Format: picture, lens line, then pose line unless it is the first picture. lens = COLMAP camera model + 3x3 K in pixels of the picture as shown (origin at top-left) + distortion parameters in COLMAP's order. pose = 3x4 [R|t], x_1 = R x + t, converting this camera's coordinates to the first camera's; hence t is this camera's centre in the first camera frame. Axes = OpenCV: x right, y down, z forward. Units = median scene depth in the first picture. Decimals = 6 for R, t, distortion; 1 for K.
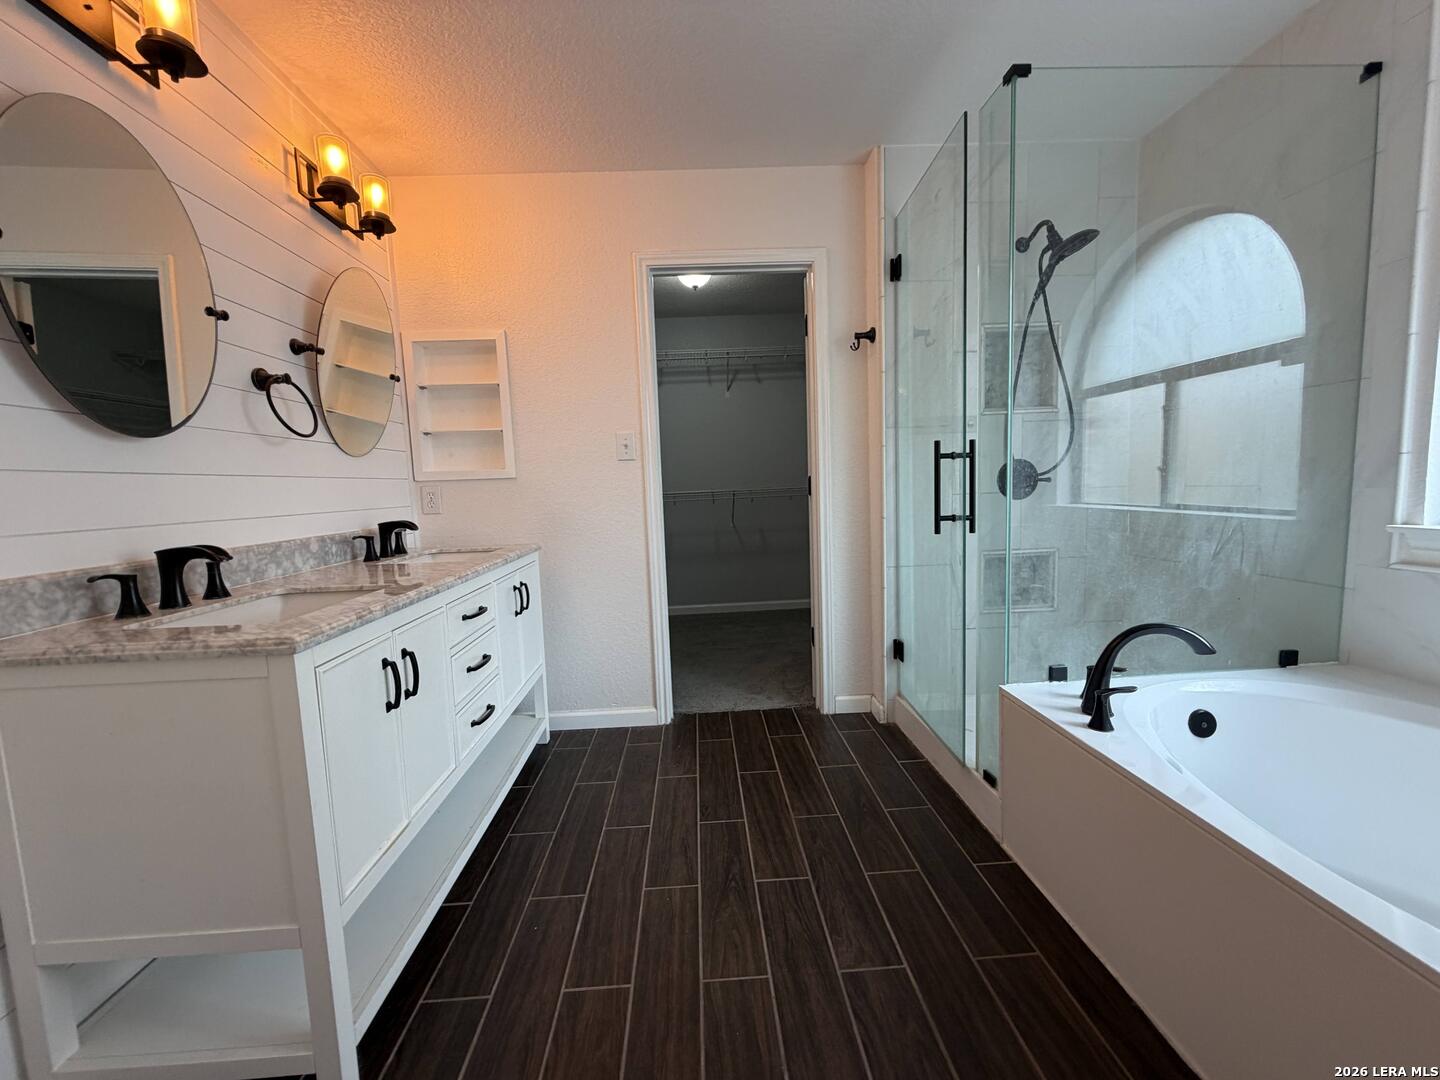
lens RADIAL K [[583.3, 0, 713.5], [0, 583.3, 540.6], [0, 0, 1]] dist [-0.001849, 0.000008]
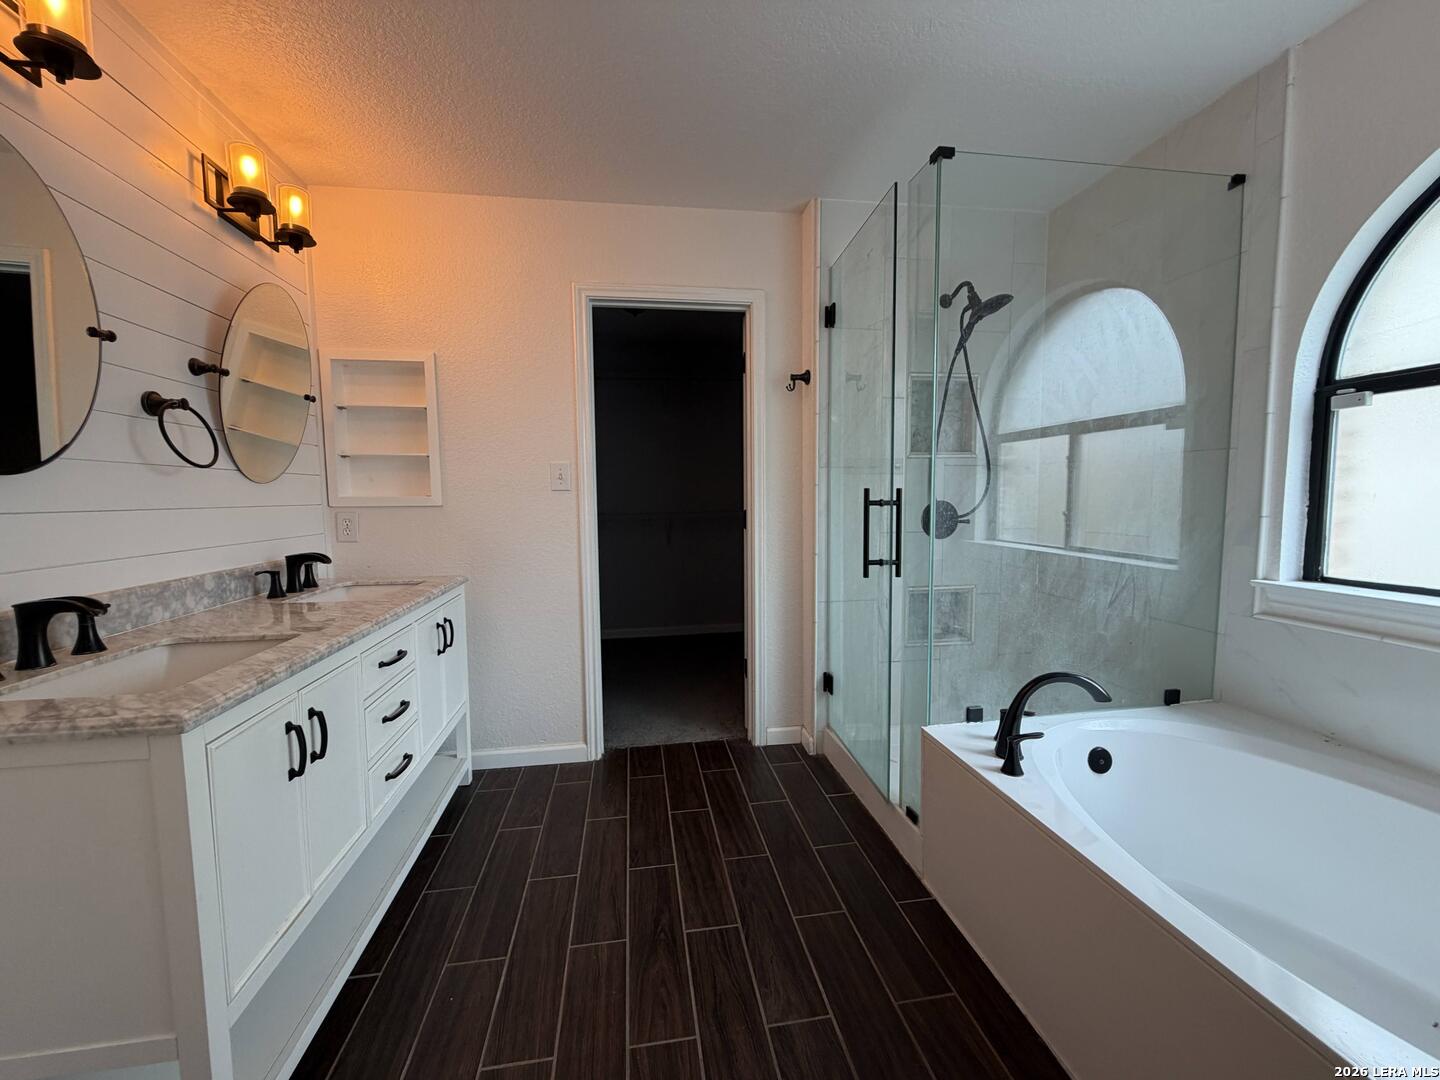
lens RADIAL K [[583.3, 0, 716.4], [0, 583.3, 536.5], [0, 0, 1]] dist [-0.001849, 0.000008]
pose [[0.993190, 0.018995, 0.114951, -0.001184], [-0.016460, 0.999601, -0.022963, -0.058589], [-0.115341, 0.020914, 0.993106, -0.002024]]
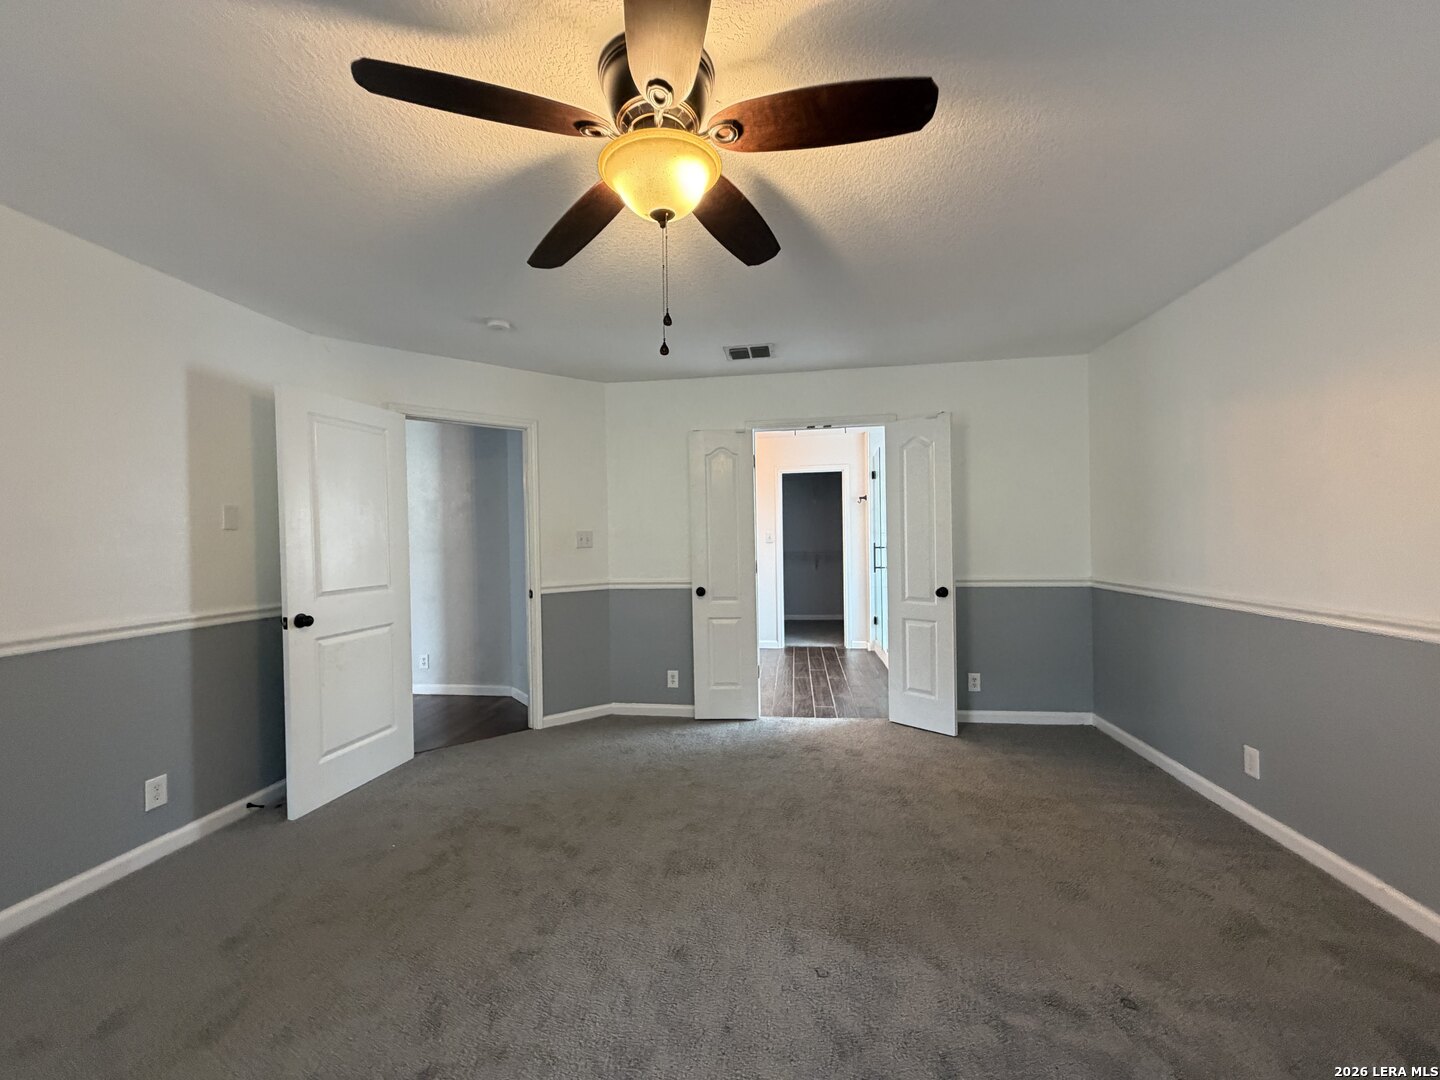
lens RADIAL K [[583.3, 0, 724.9], [0, 583.3, 542.8], [0, 0, 1]] dist [-0.001849, 0.000008]
pose [[0.982806, 0.025346, -0.182894, 0.178431], [-0.041568, 0.995478, -0.085412, 0.126955], [0.179902, 0.091546, 0.979415, -2.173240]]
